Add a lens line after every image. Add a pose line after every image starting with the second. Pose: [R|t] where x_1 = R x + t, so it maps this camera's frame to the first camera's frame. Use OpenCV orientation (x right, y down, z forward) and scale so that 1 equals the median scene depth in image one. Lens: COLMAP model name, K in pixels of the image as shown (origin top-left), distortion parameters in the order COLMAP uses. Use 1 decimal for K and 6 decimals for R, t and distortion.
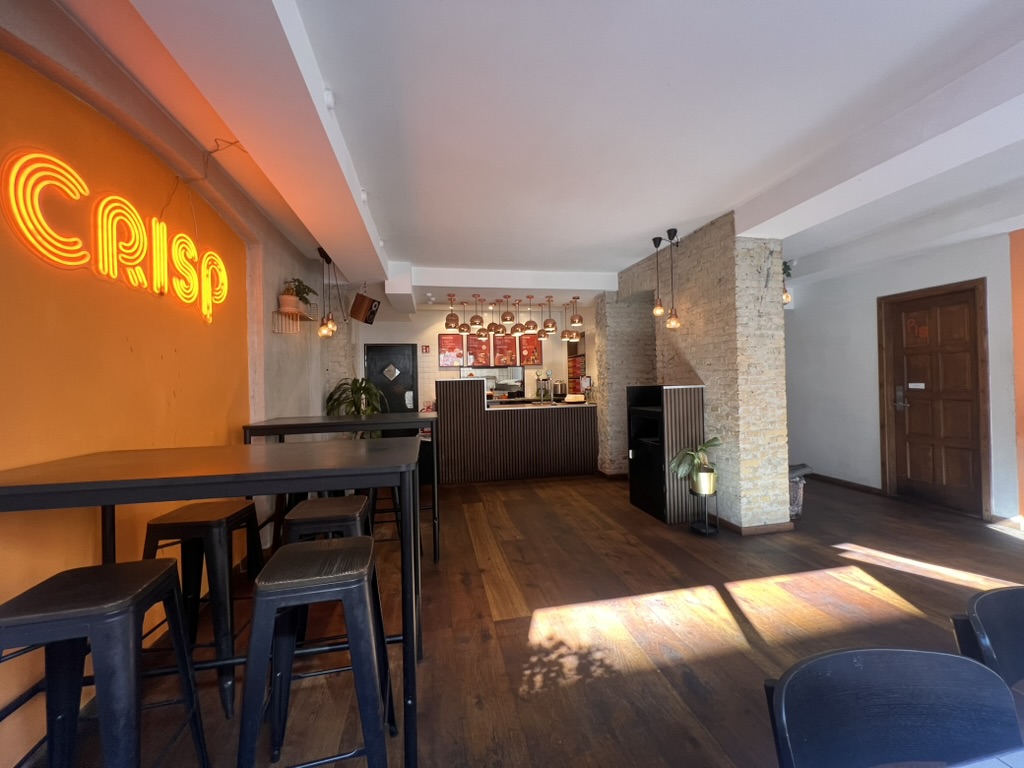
lens RADIAL K [[408.6, 0, 510.7], [0, 408.6, 379.9], [0, 0, 1]] dist [-0.002241, -0.000956]
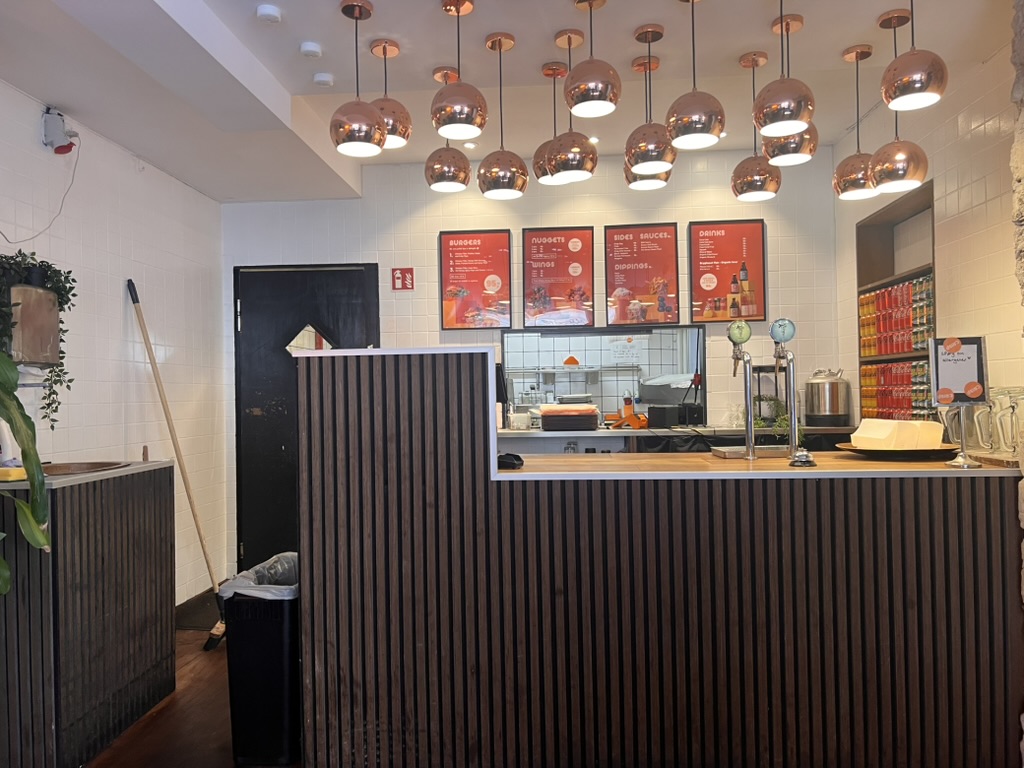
lens RADIAL K [[771.6, 0, 508.5], [0, 771.6, 389.7], [0, 0, 1]] dist [0.060278, -0.066128]
pose [[0.964306, 0.003958, -0.264761, 0.091272], [-0.002376, 0.999977, 0.006297, 0.025212], [0.264780, -0.005443, 0.964293, 0.779887]]
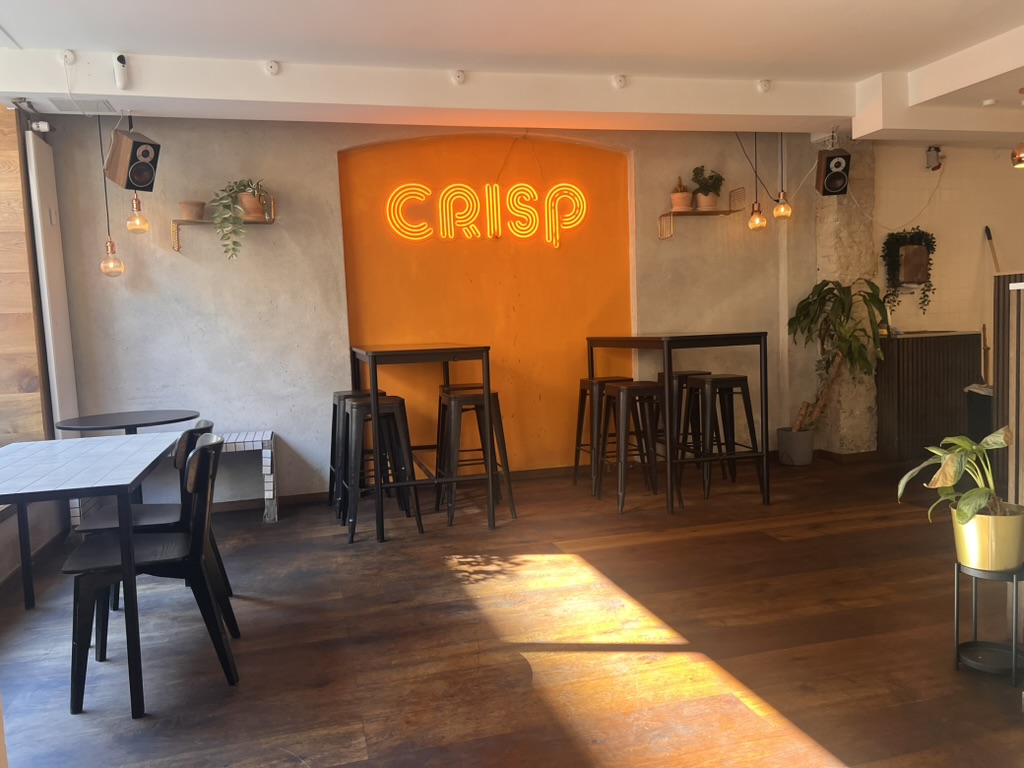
lens RADIAL K [[771.6, 0, 505.9], [0, 771.6, 384.2], [0, 0, 1]] dist [0.060278, -0.066128]
pose [[0.069352, 0.098512, -0.992716, 0.995335], [0.045211, 0.993779, 0.101776, 0.012571], [0.996567, -0.051940, 0.064467, 0.450977]]
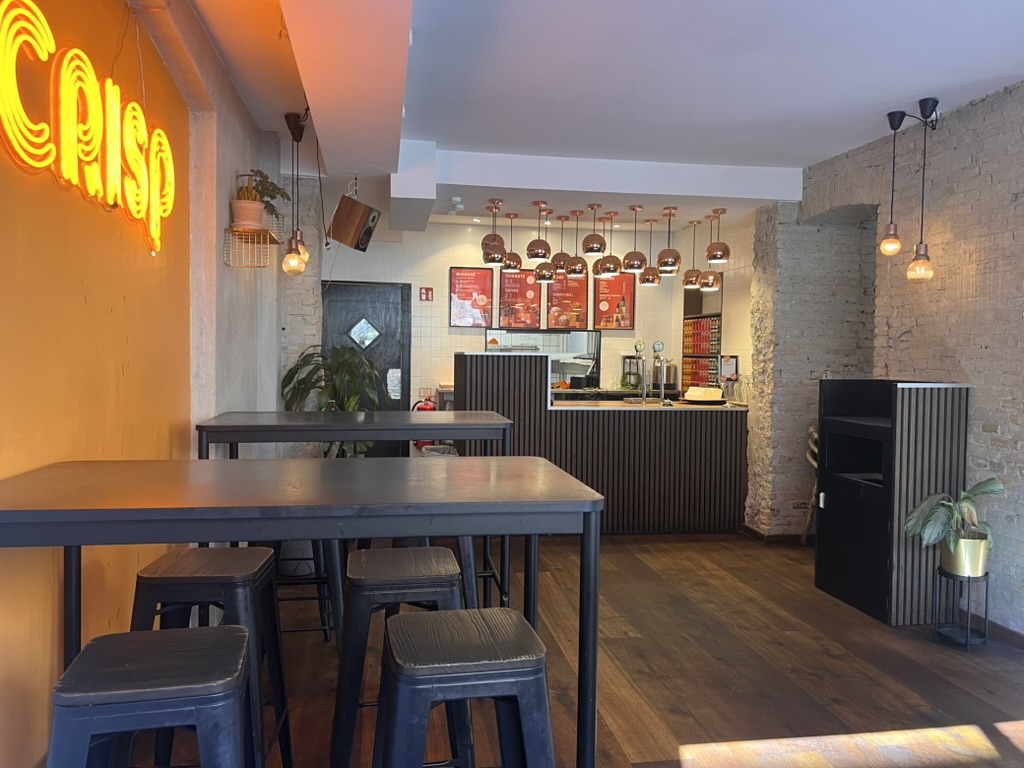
lens RADIAL K [[771.6, 0, 505.1], [0, 771.6, 379.3], [0, 0, 1]] dist [0.060278, -0.066128]
pose [[0.998742, 0.039153, -0.031339, -0.123324], [-0.037859, 0.998448, 0.040852, -0.012236], [0.032890, -0.039614, 0.998674, -0.082842]]
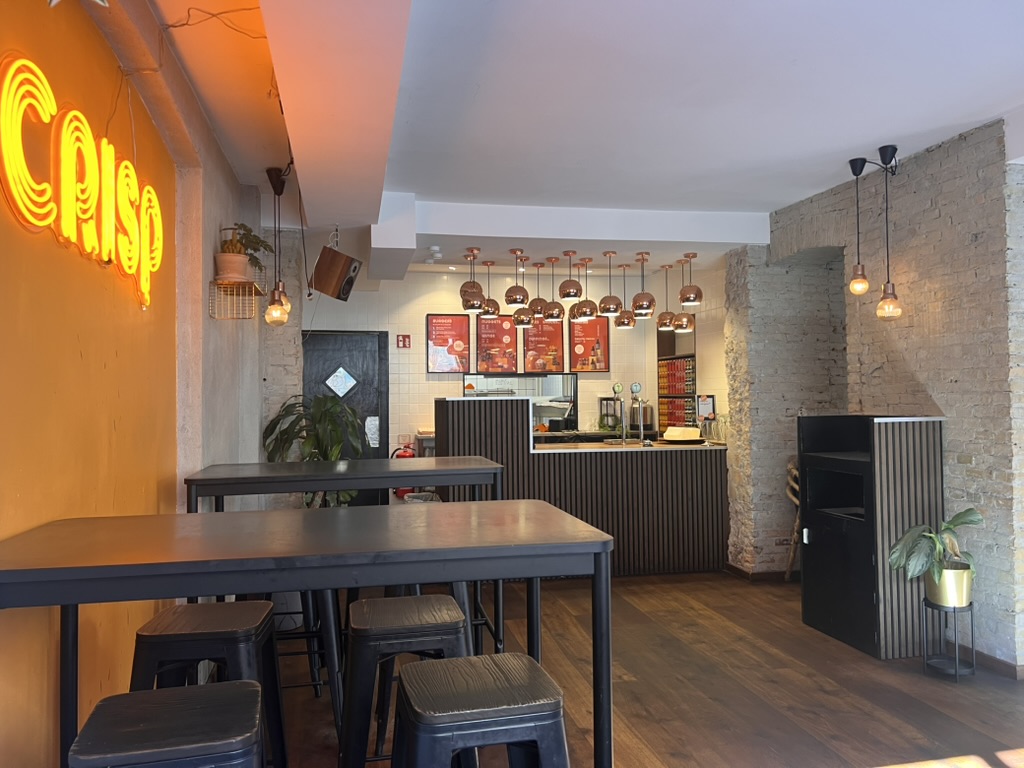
lens RADIAL K [[771.6, 0, 503.9], [0, 771.6, 378.8], [0, 0, 1]] dist [0.060278, -0.066128]
pose [[0.999908, 0.013064, 0.003765, -0.143178], [-0.012991, 0.999742, -0.018619, -0.011678], [-0.004008, 0.018568, 0.999820, -0.092370]]
